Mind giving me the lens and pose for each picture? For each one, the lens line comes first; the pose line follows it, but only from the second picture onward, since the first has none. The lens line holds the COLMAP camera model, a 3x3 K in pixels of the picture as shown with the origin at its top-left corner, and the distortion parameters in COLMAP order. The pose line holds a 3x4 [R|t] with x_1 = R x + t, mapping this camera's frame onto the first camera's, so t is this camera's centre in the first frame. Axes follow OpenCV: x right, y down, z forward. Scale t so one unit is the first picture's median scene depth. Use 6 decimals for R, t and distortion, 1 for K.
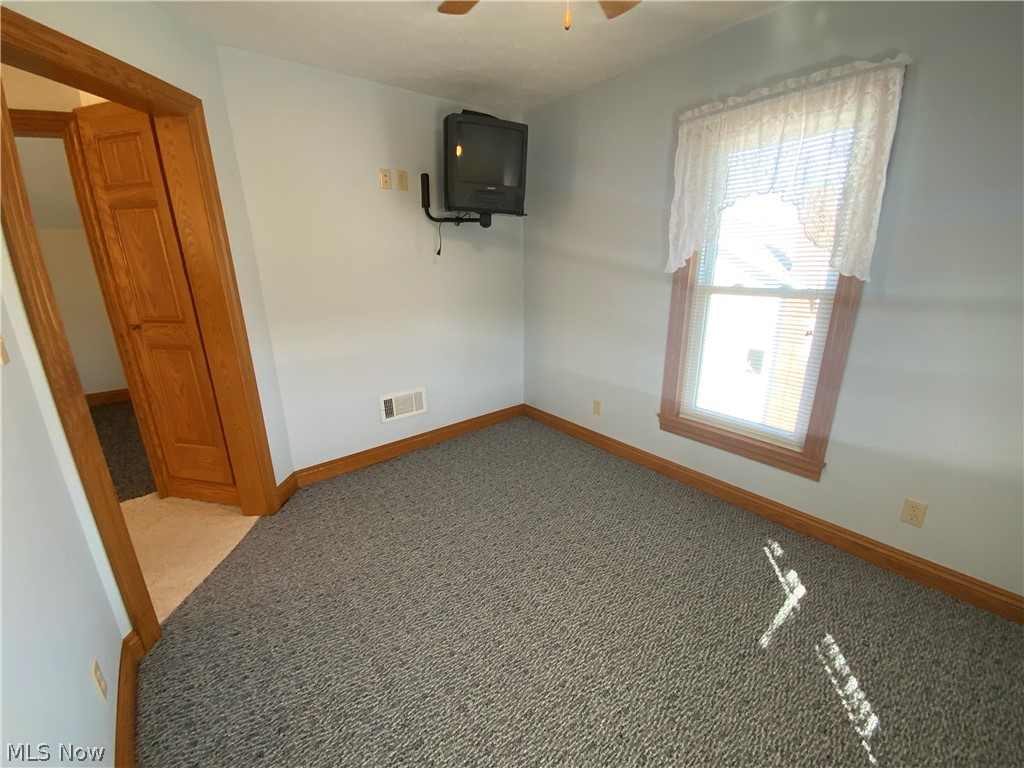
lens RADIAL K [[414.3, 0, 517.2], [0, 414.3, 385.7], [0, 0, 1]] dist [-0.001407, -0.007722]
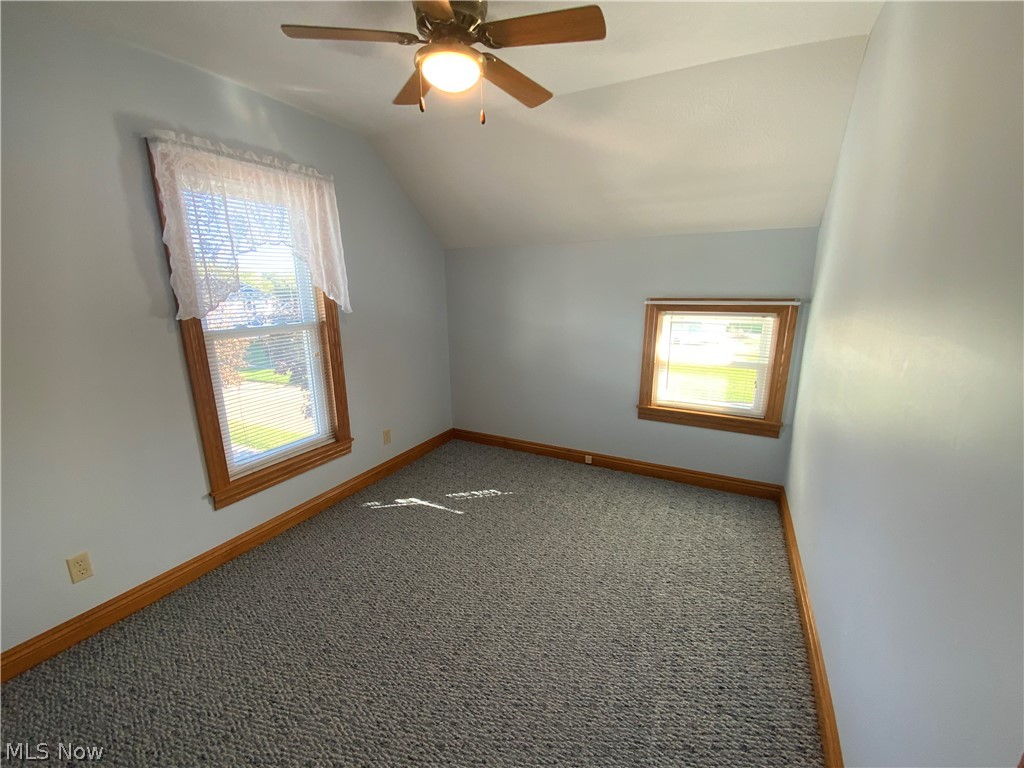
lens RADIAL K [[414.3, 0, 516.5], [0, 414.3, 382.0], [0, 0, 1]] dist [-0.001407, -0.007722]
pose [[-0.400243, -0.175991, 0.899351, -0.804165], [0.288244, 0.907400, 0.305845, -0.282110], [-0.869897, 0.381645, -0.312452, 0.941739]]
